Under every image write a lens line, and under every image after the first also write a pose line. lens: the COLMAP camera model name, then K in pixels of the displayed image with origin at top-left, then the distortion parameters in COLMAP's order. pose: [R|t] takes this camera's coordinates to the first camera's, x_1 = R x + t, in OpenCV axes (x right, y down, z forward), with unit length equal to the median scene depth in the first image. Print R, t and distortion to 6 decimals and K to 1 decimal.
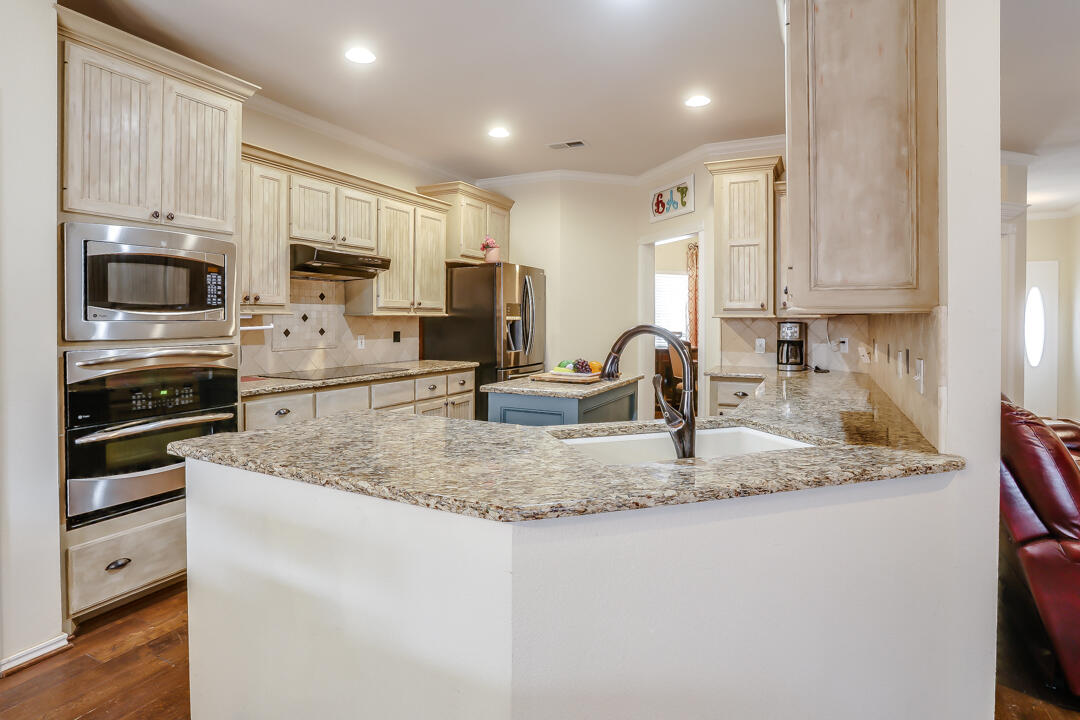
lens RADIAL K [[570.1, 0, 510.1], [0, 570.1, 323.6], [0, 0, 1]] dist [-0.045403, 0.002508]
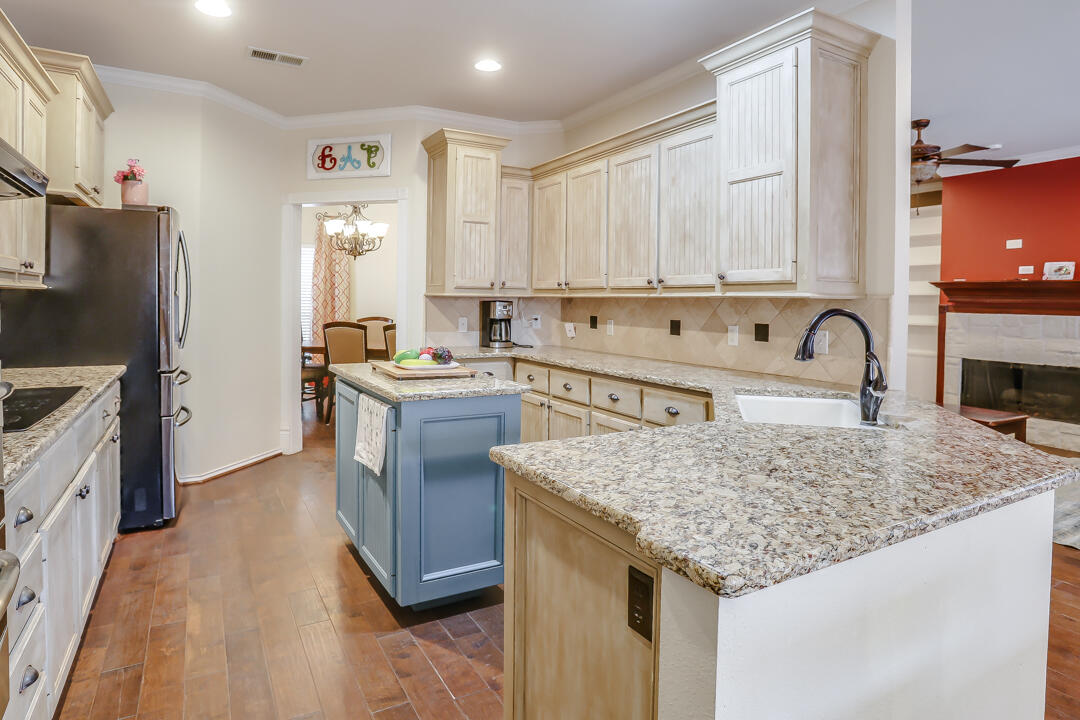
lens RADIAL K [[615.0, 0, 538.0], [0, 615.0, 316.5], [0, 0, 1]] dist [-0.082161, 0.057722]
pose [[0.541722, -0.019589, 0.840330, -0.385595], [-0.004288, 0.999651, 0.026068, -0.003561], [-0.840547, -0.017725, 0.541449, 0.301392]]
